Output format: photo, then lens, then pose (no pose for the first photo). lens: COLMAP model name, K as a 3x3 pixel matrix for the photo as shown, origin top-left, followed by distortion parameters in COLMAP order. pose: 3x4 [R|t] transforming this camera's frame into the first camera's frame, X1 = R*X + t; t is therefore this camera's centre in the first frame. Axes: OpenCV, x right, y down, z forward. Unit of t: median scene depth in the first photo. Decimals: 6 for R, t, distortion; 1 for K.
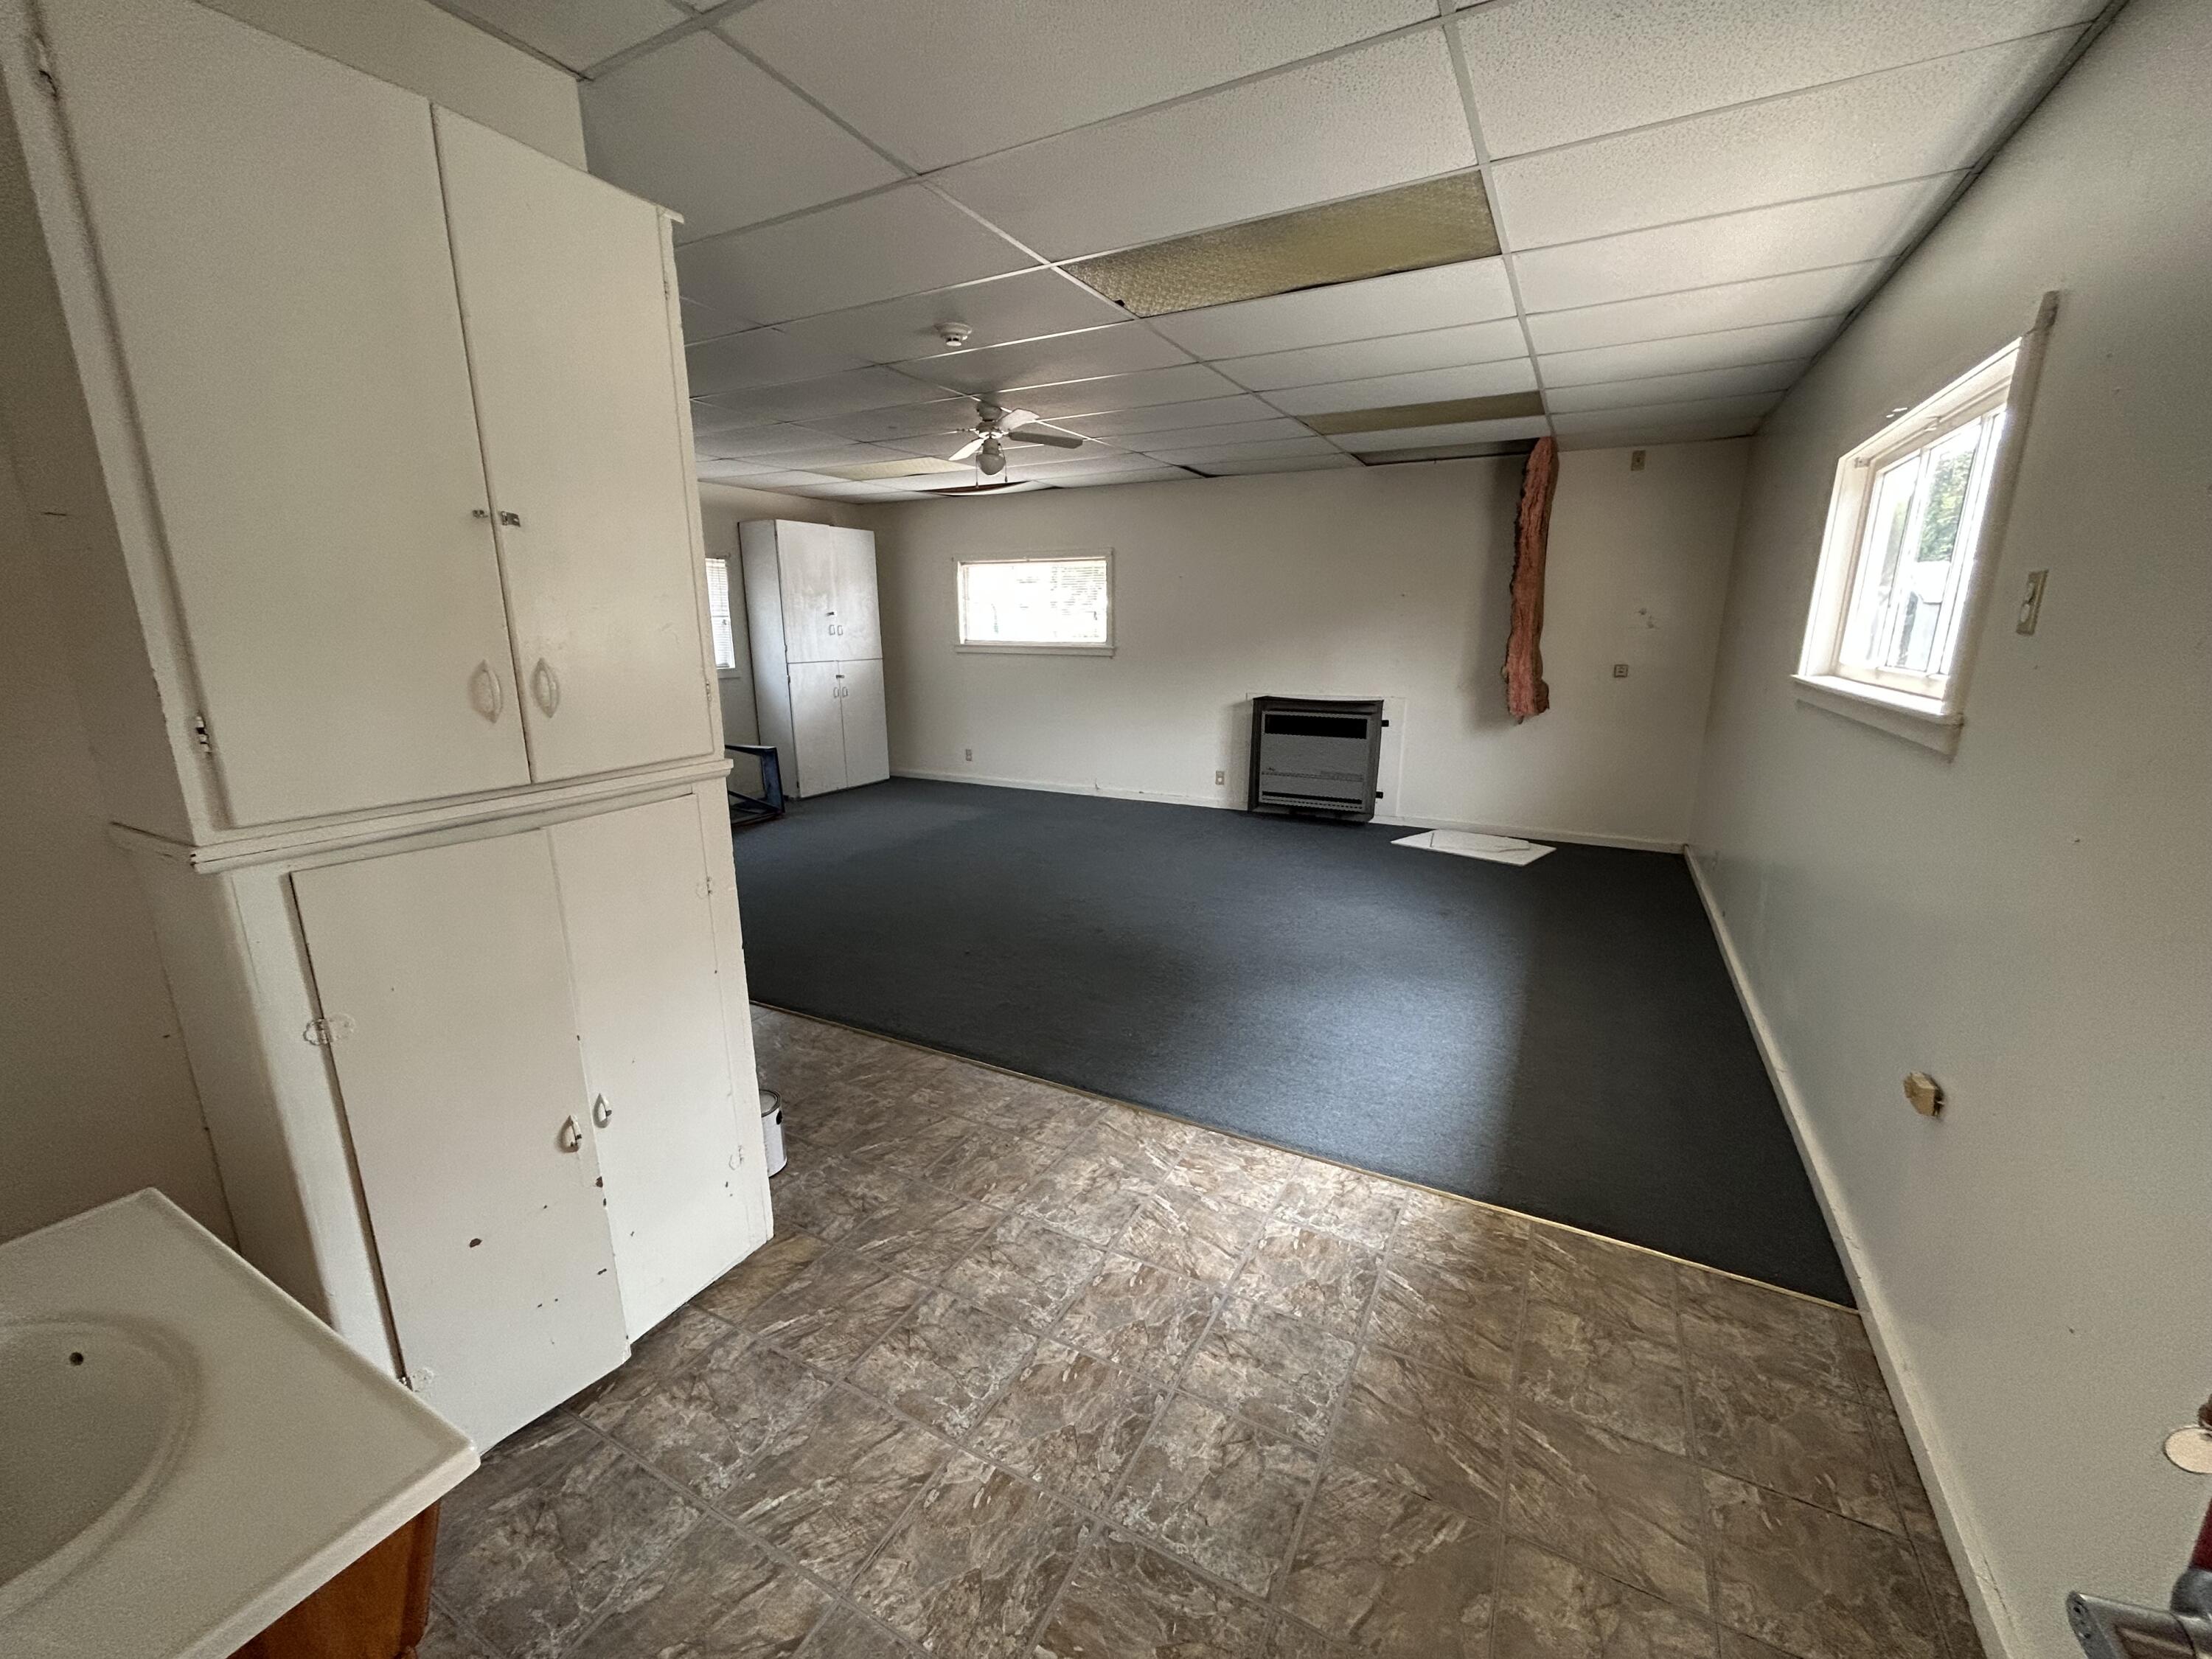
lens RADIAL K [[888.2, 0, 1104.4], [0, 888.2, 826.9], [0, 0, 1]] dist [0.002326, -0.000332]
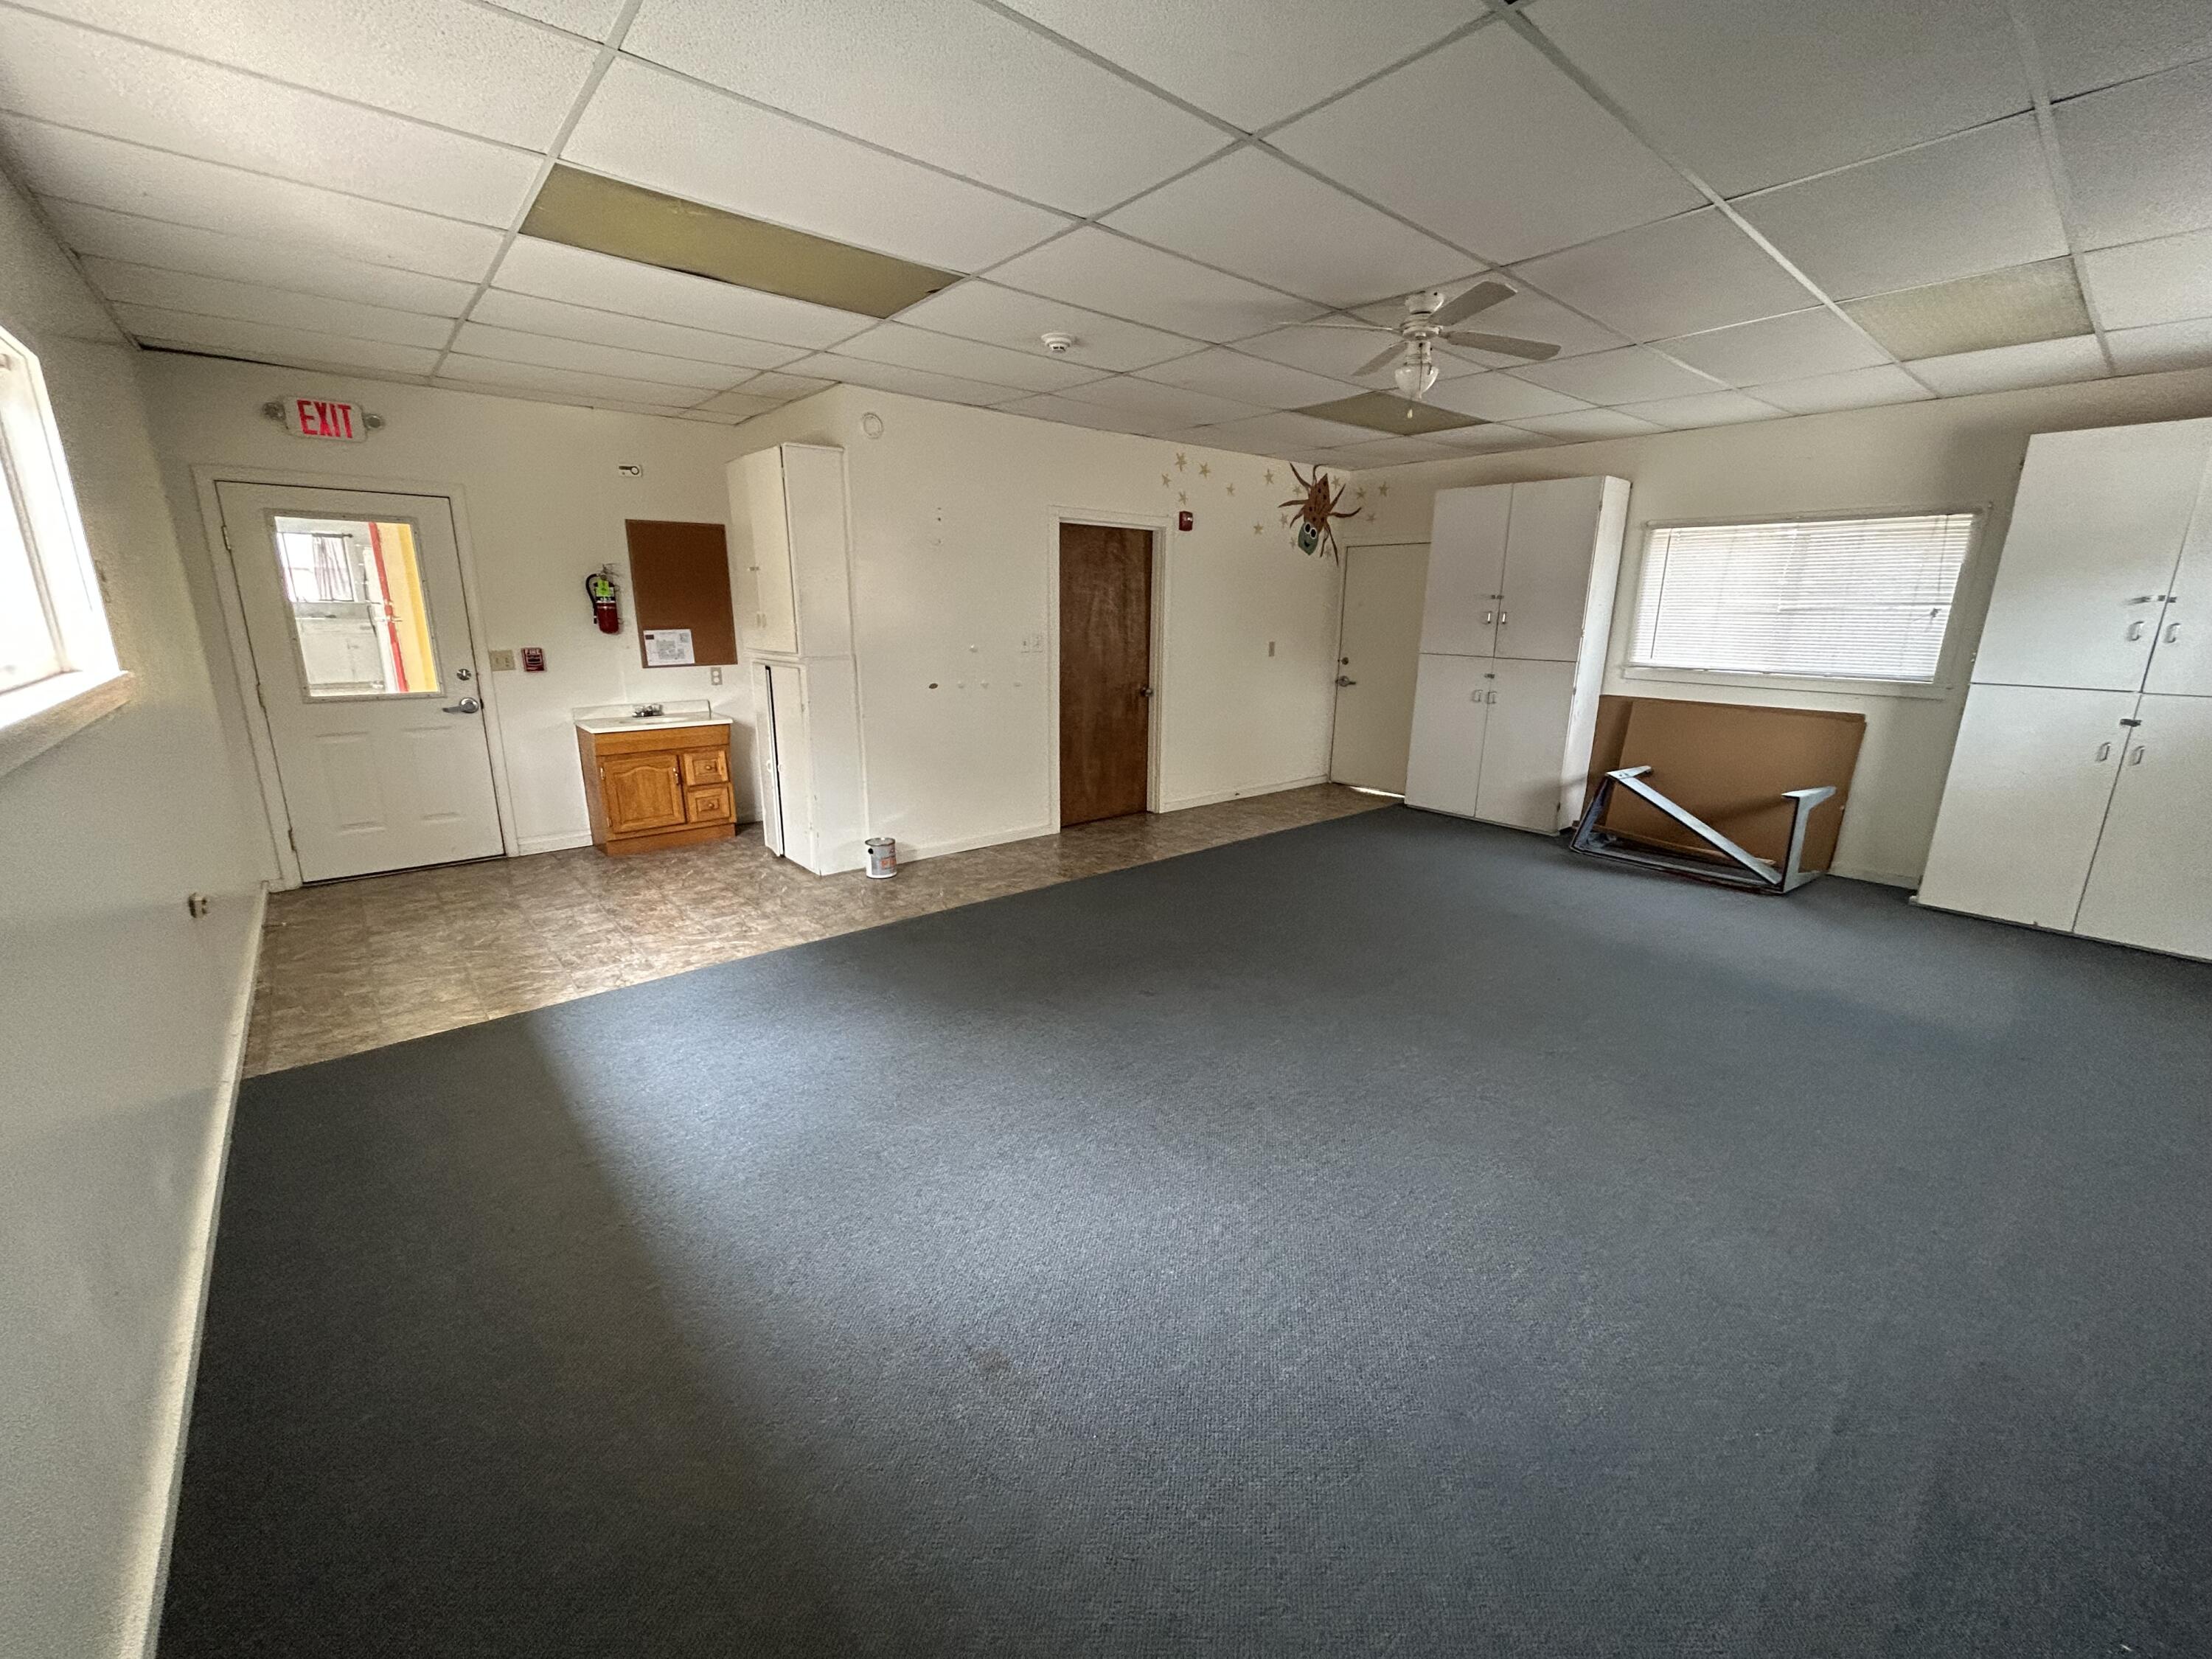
lens RADIAL K [[888.2, 0, 1107.5], [0, 888.2, 835.0], [0, 0, 1]] dist [0.002326, -0.000332]
pose [[-0.357437, 0.232499, -0.904535, 1.462432], [-0.221077, 0.919928, 0.323816, -0.556181], [0.907394, 0.315716, -0.277416, 2.389747]]
